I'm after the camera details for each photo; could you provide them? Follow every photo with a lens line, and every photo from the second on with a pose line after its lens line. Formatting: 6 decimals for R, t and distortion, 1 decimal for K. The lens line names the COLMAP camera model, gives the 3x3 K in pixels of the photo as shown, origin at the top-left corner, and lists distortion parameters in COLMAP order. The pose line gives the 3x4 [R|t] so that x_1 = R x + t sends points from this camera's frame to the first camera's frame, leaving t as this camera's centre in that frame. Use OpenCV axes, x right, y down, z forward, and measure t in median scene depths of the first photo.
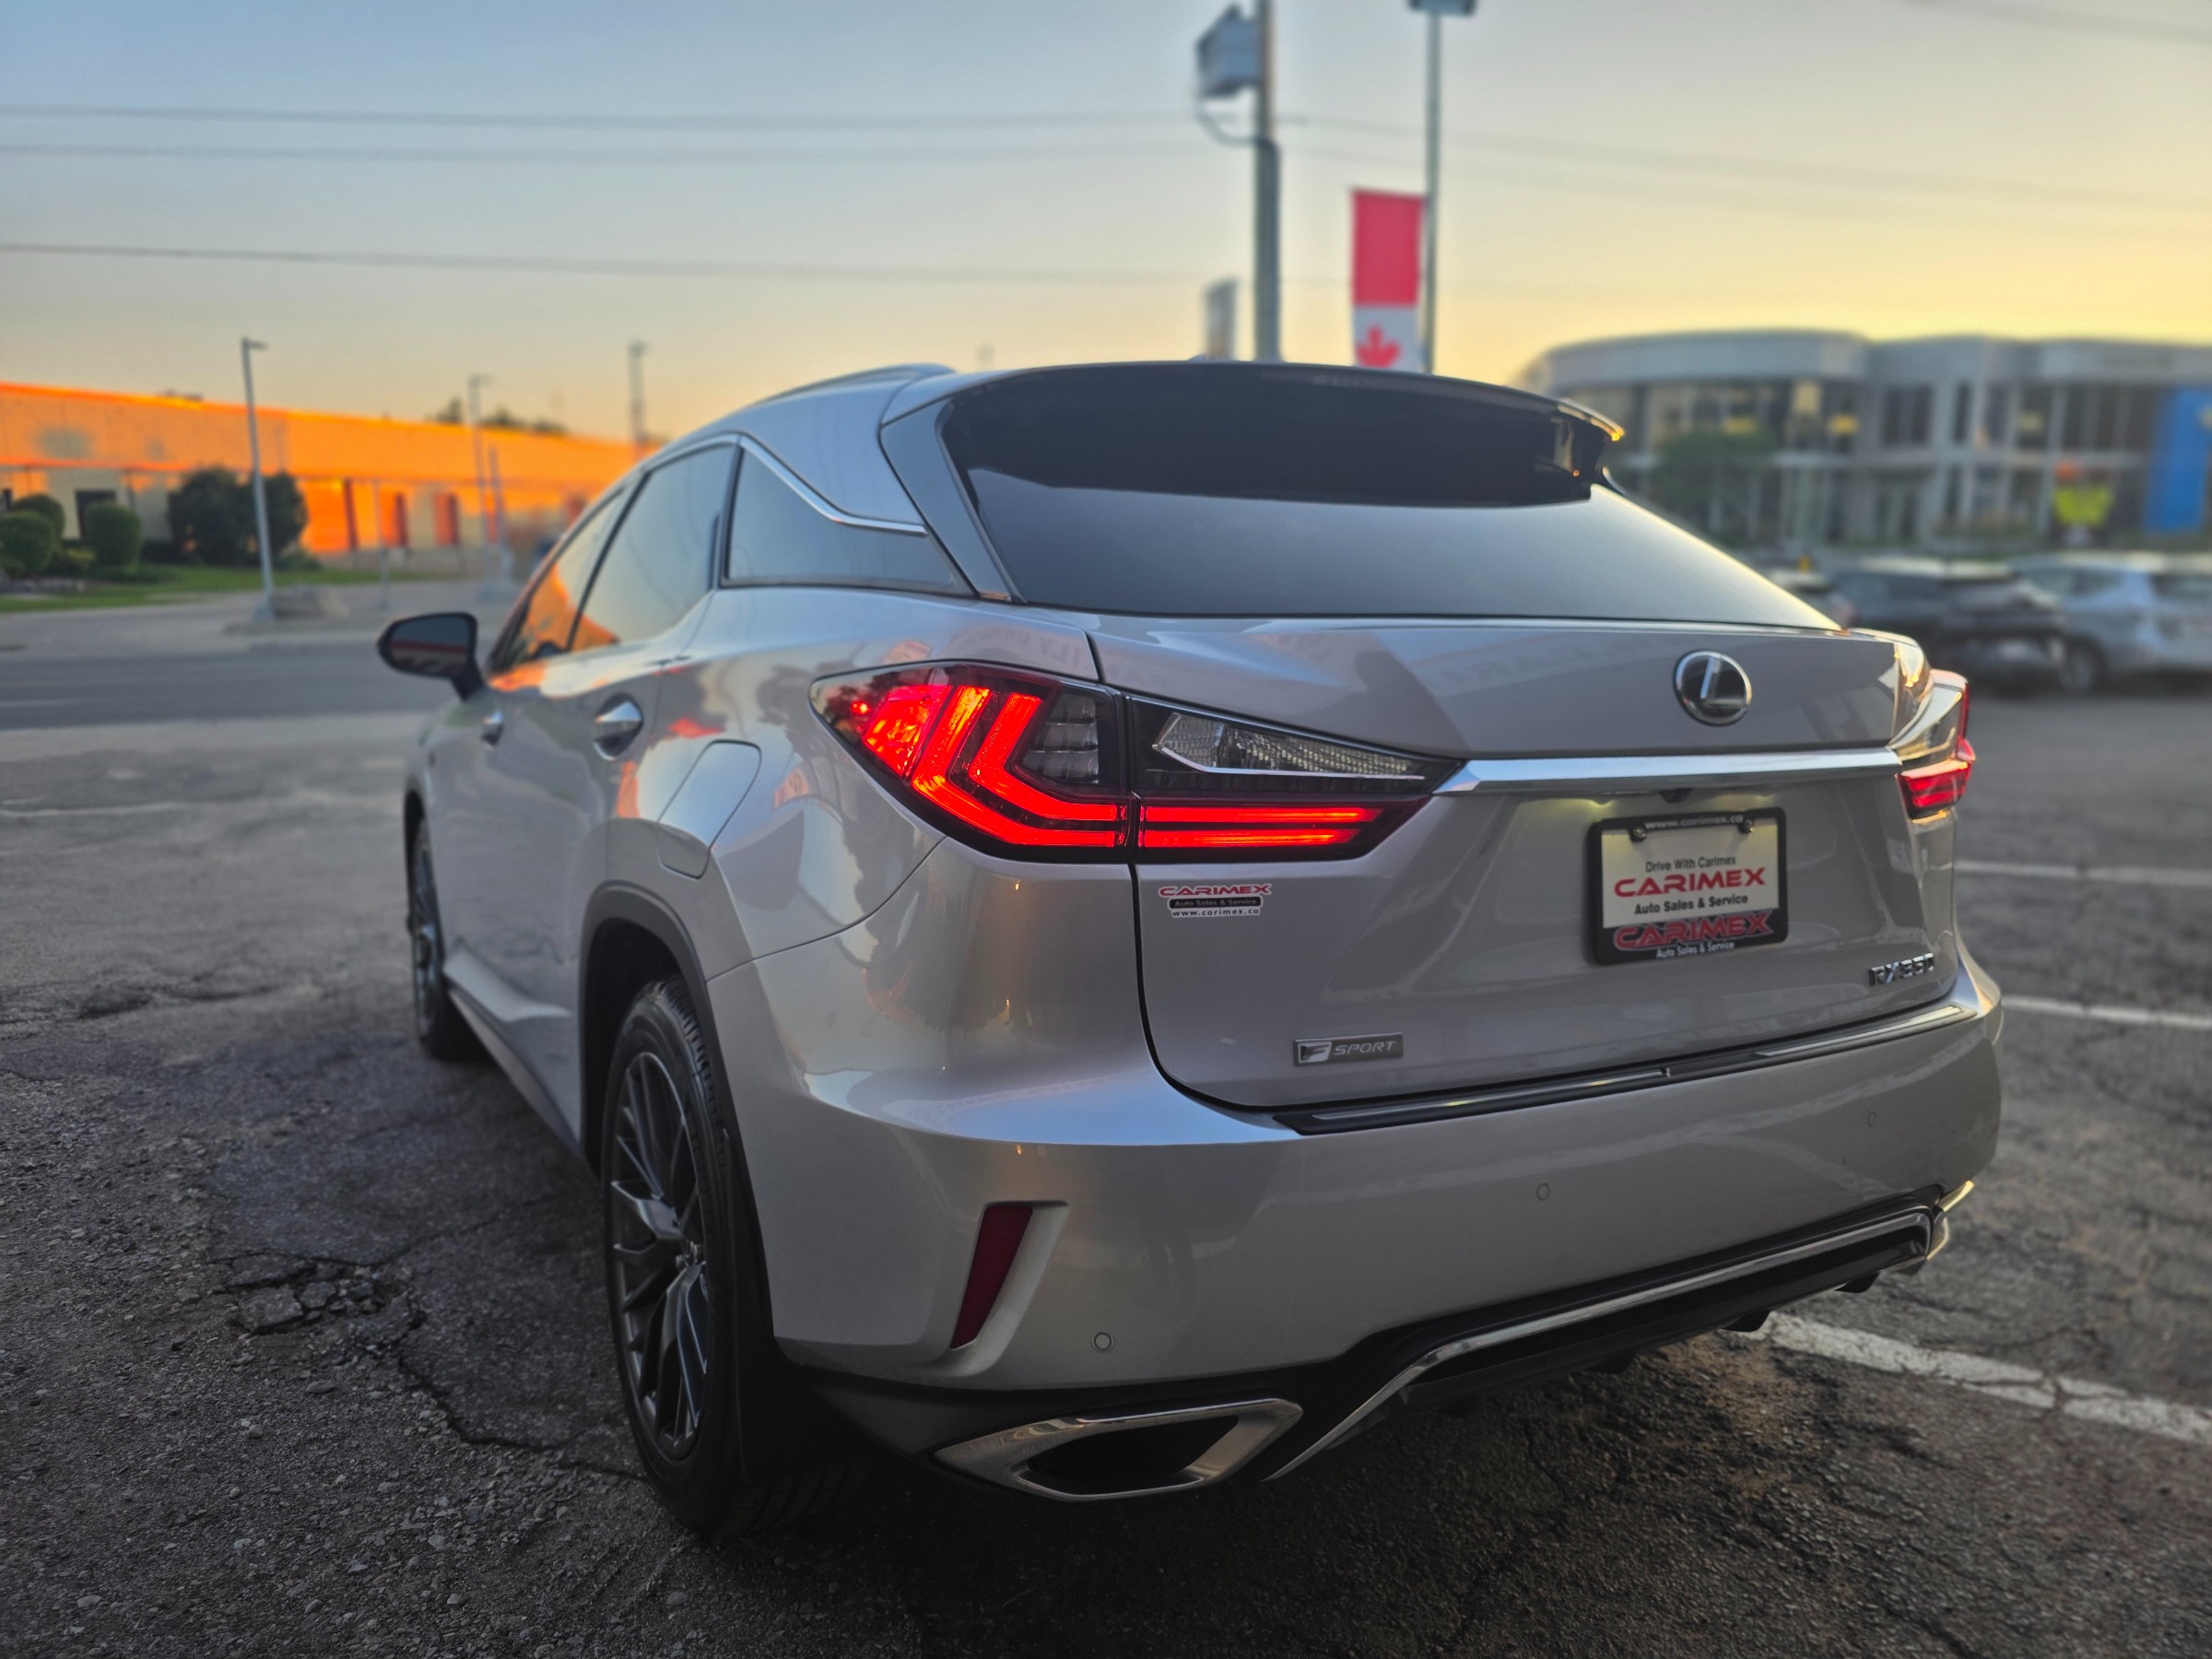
lens RADIAL K [[1424.1, 0, 1106.0], [0, 1424.1, 829.5], [0, 0, 1]] dist [0.093774, -0.101600]
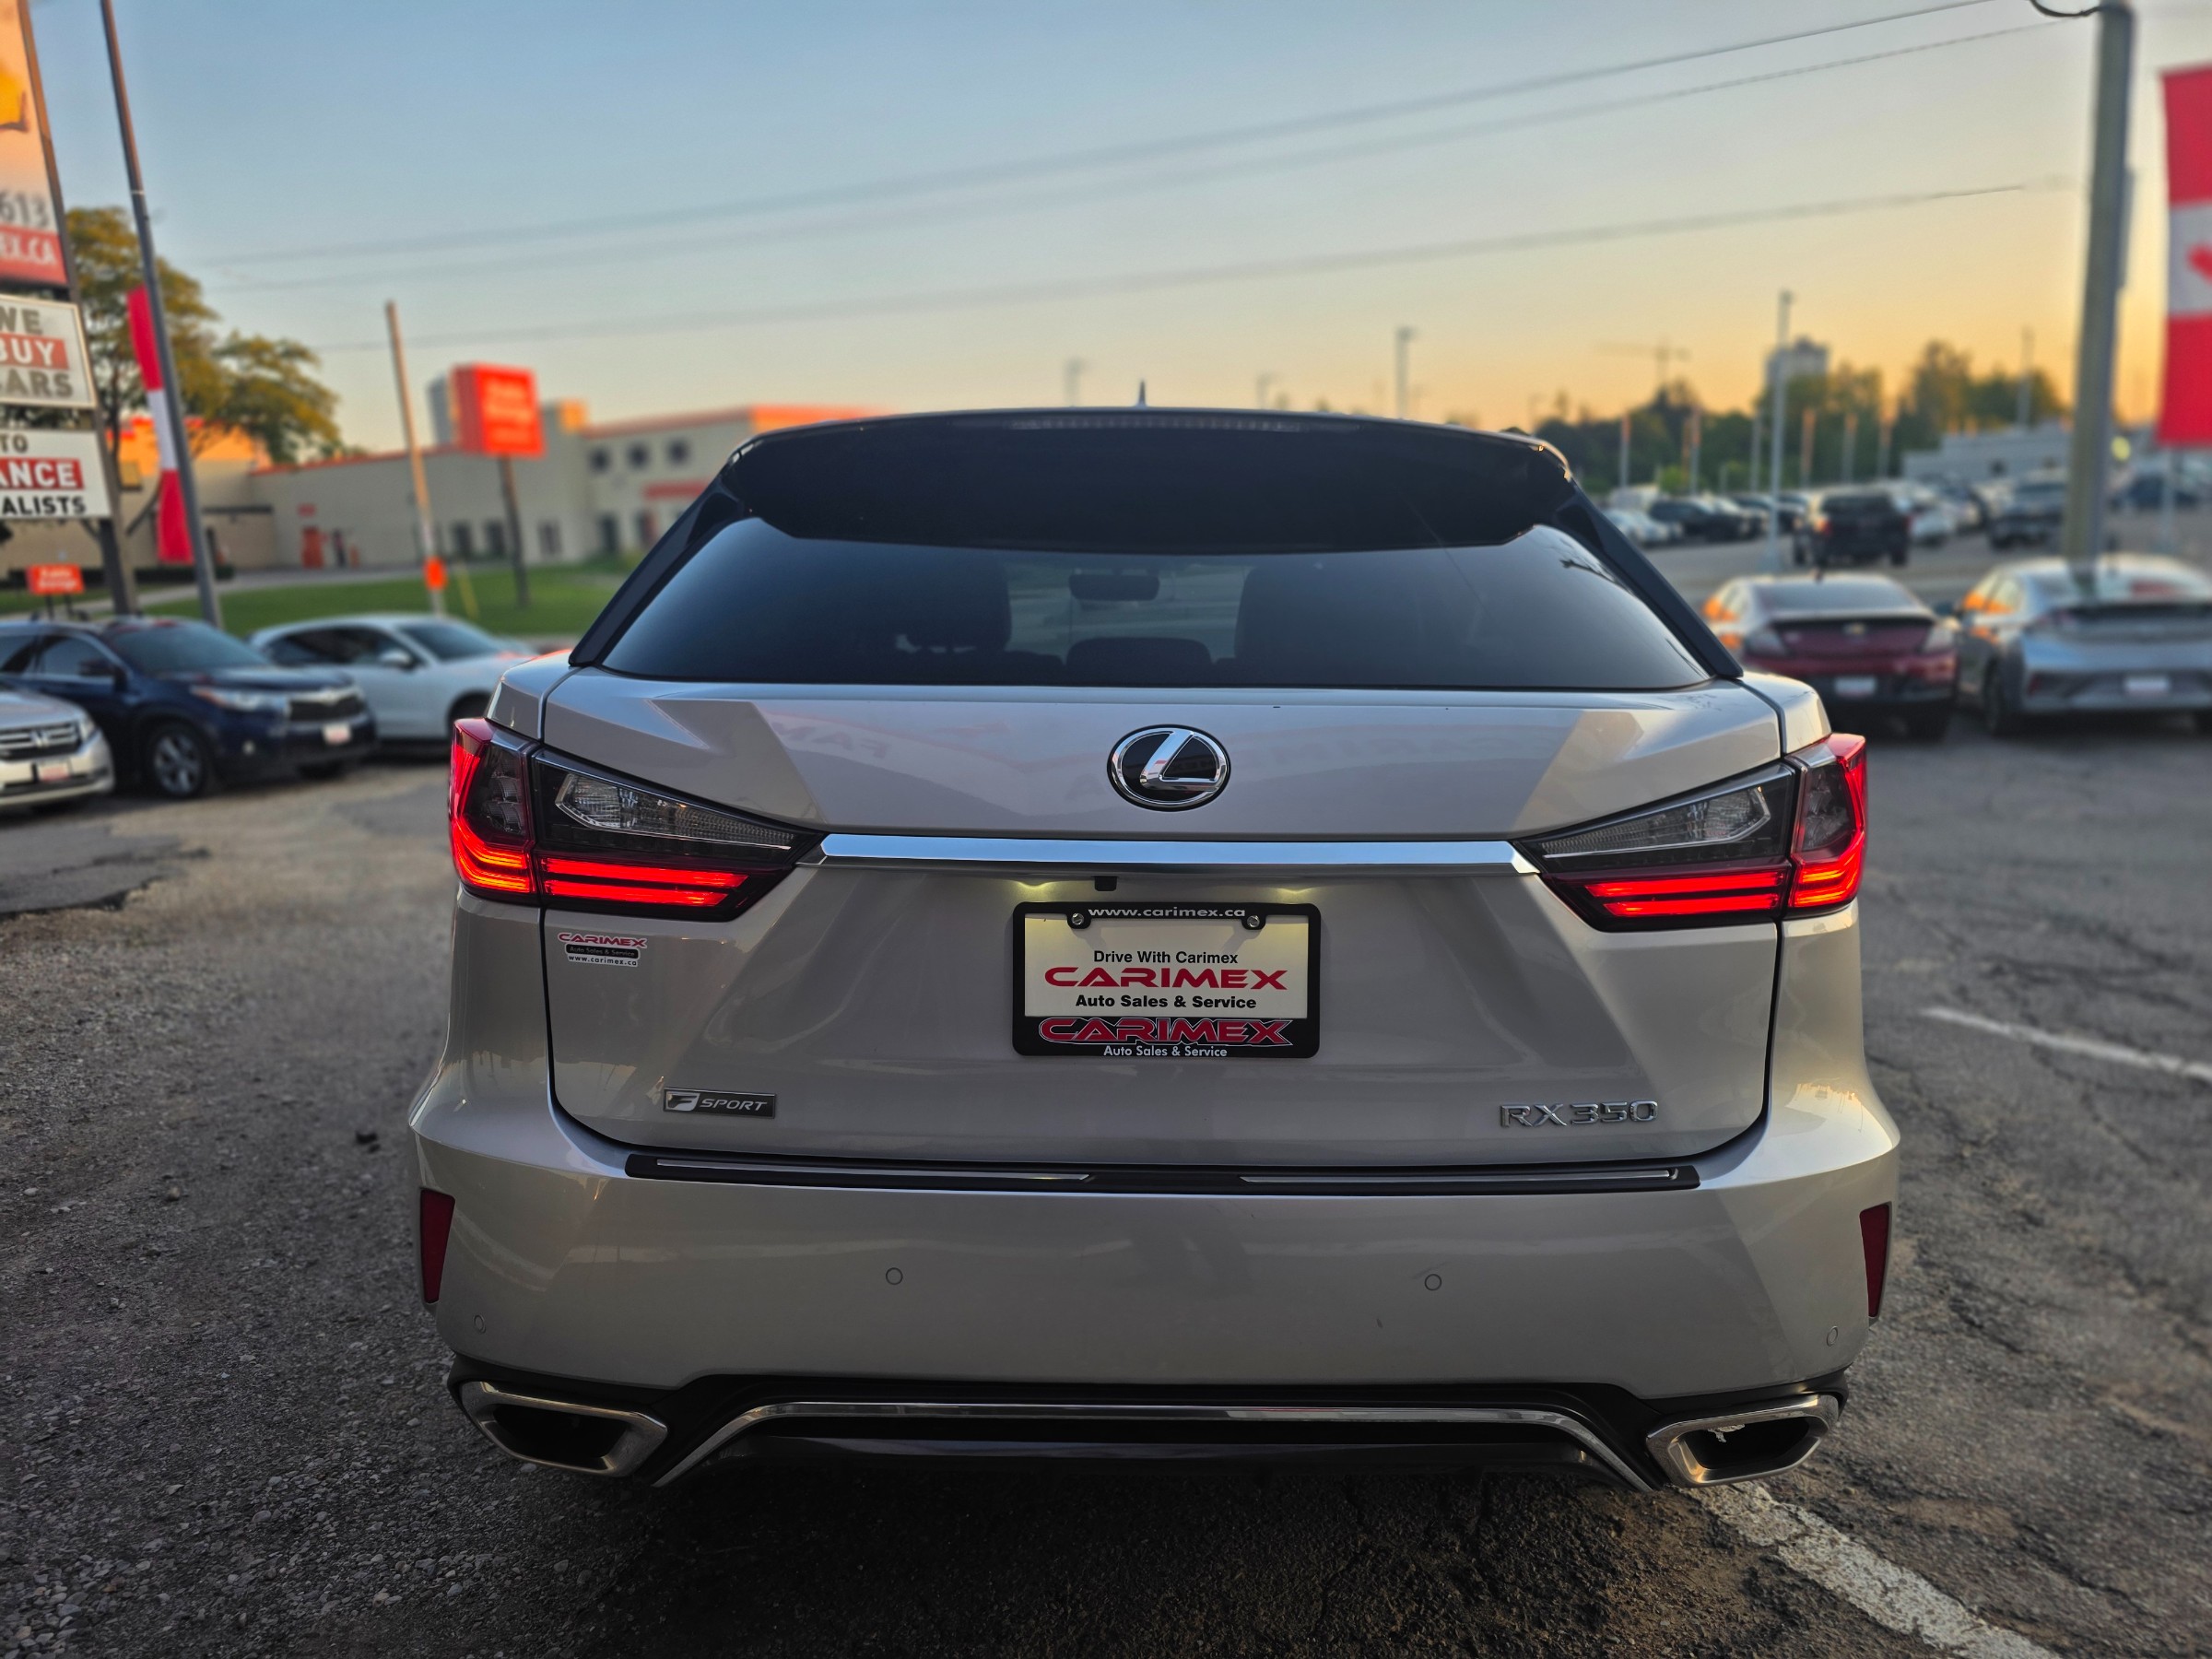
lens RADIAL K [[1424.1, 0, 1106.0], [0, 1424.1, 829.5], [0, 0, 1]] dist [0.093774, -0.101600]
pose [[0.868693, 0.060456, -0.491648, 0.822042], [-0.055286, 0.998156, 0.025054, -0.078756], [0.492257, 0.005417, 0.870433, 0.197457]]
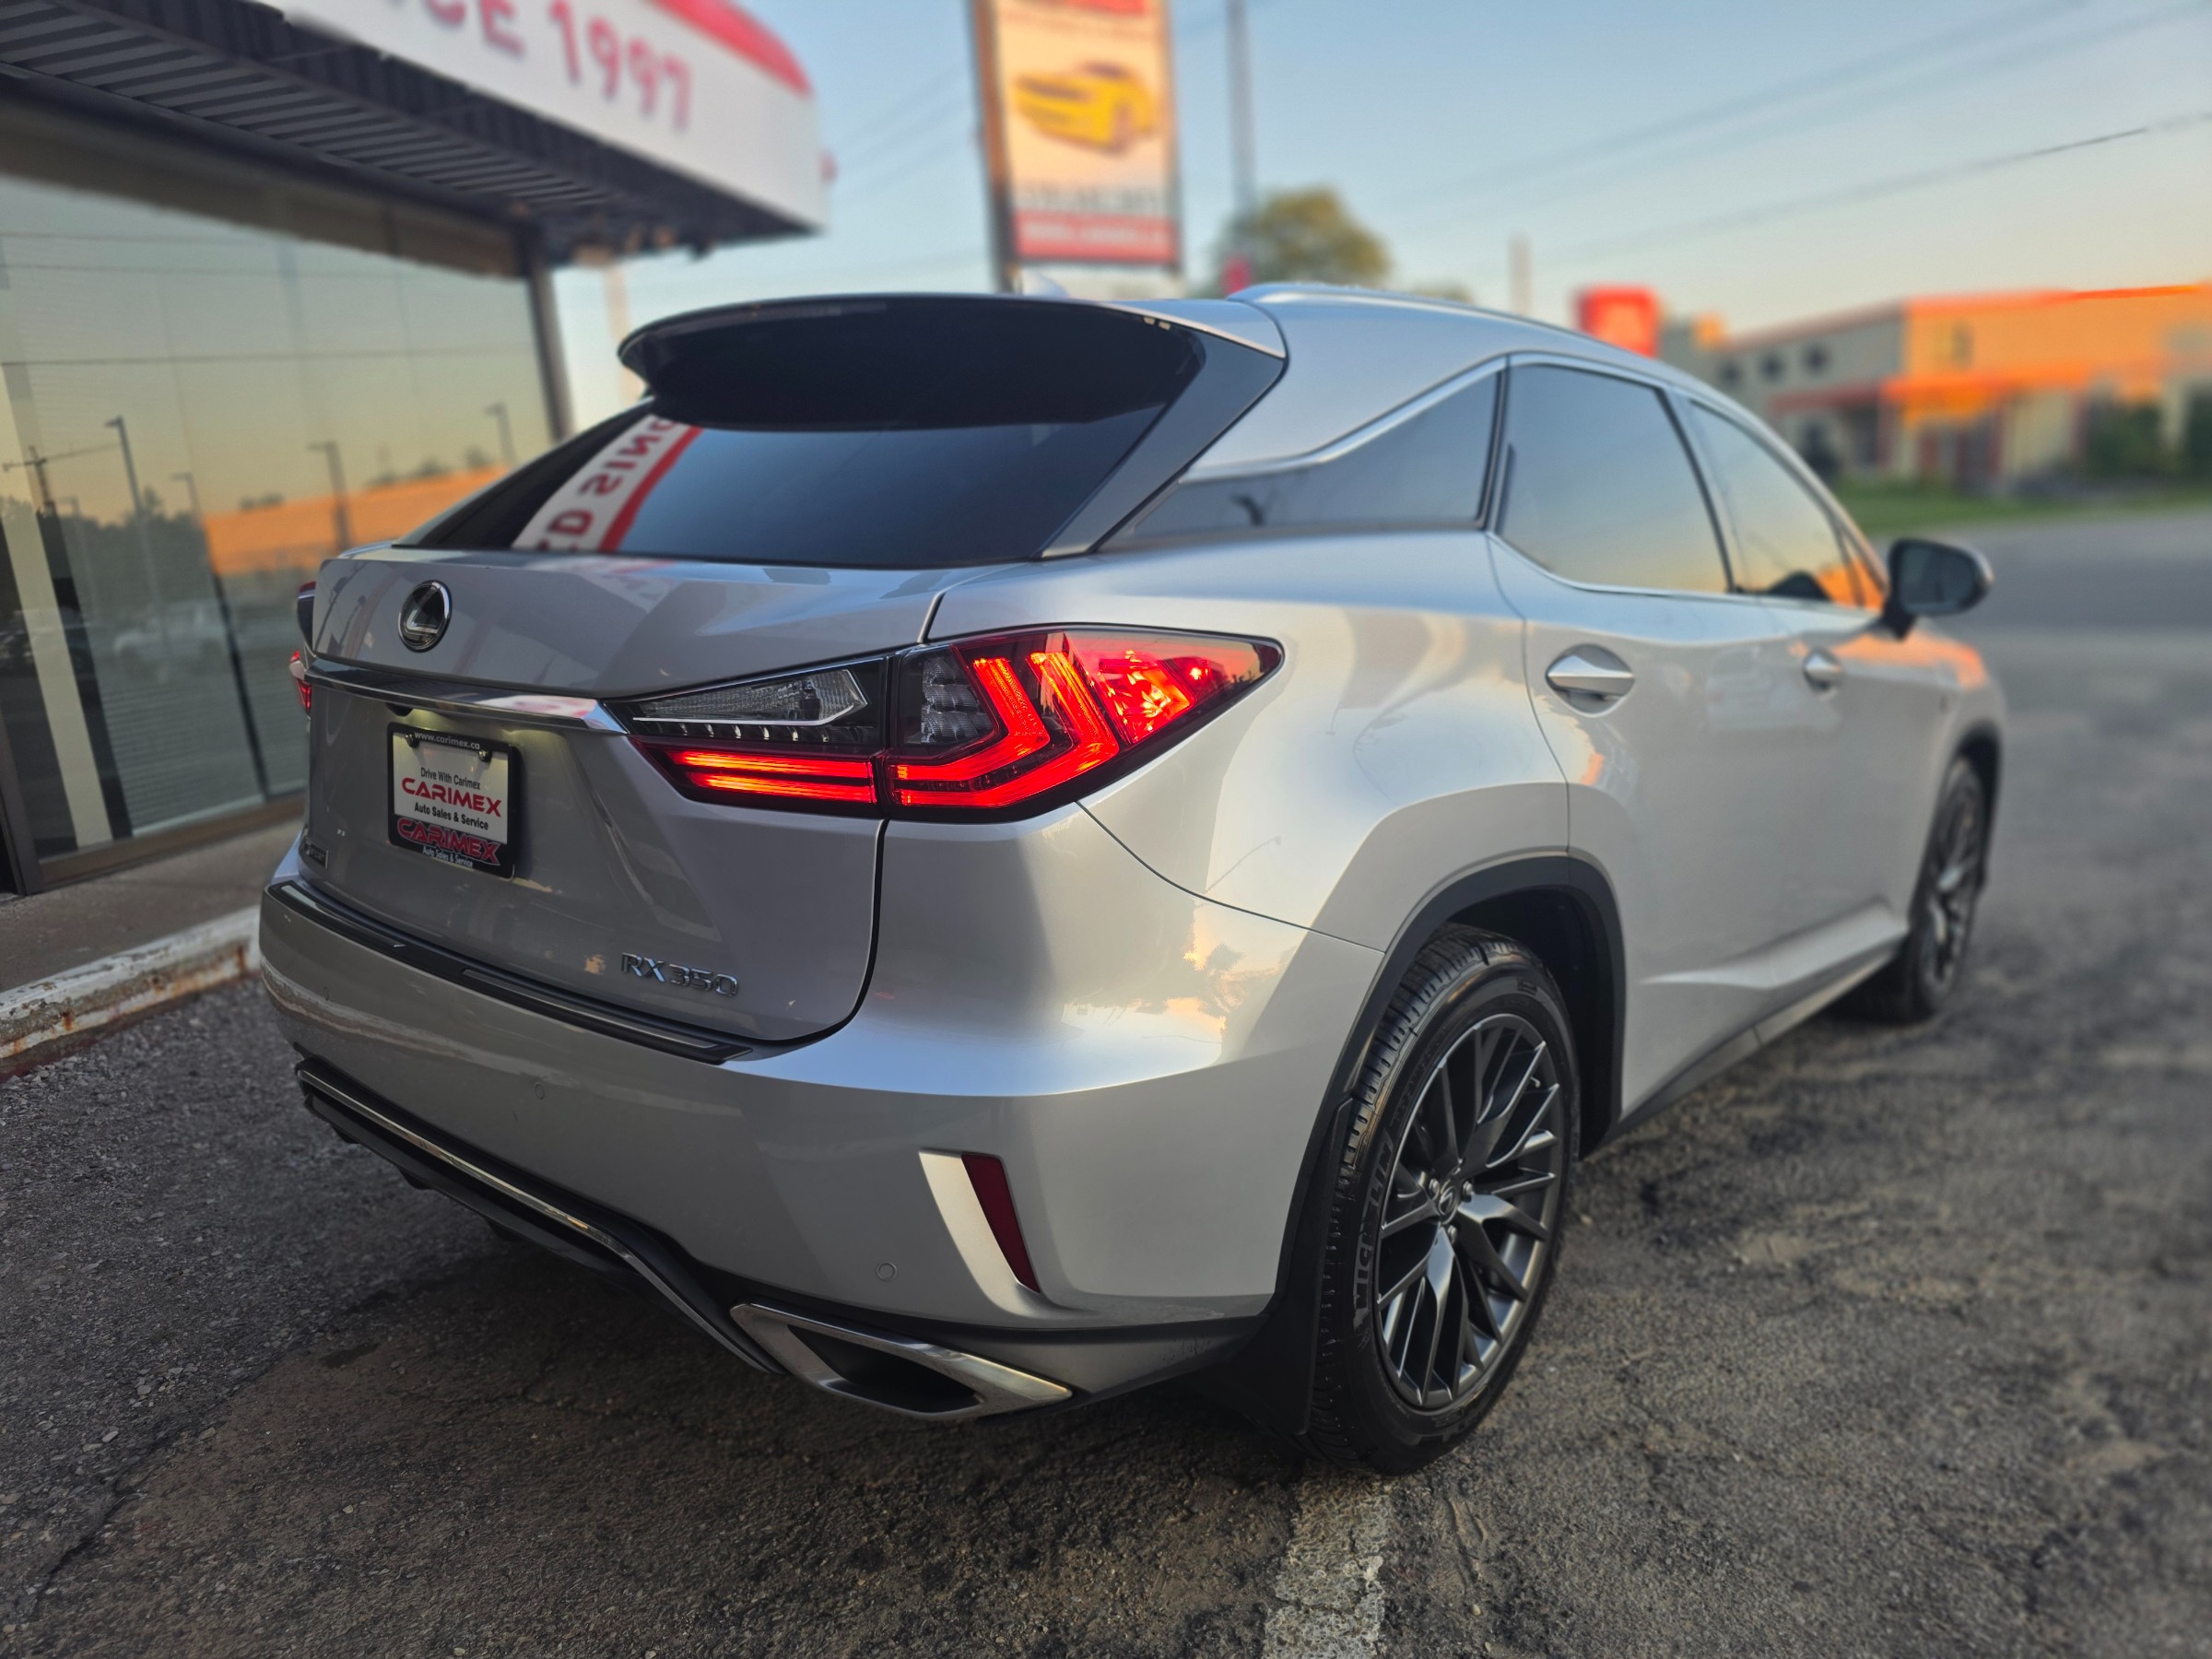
lens RADIAL K [[1424.1, 0, 1106.0], [0, 1424.1, 829.5], [0, 0, 1]] dist [0.093774, -0.101600]
pose [[0.346505, 0.171901, -0.922163, 1.611307], [-0.116920, 0.983314, 0.139367, -0.150759], [0.930733, 0.059528, 0.360822, 1.082211]]
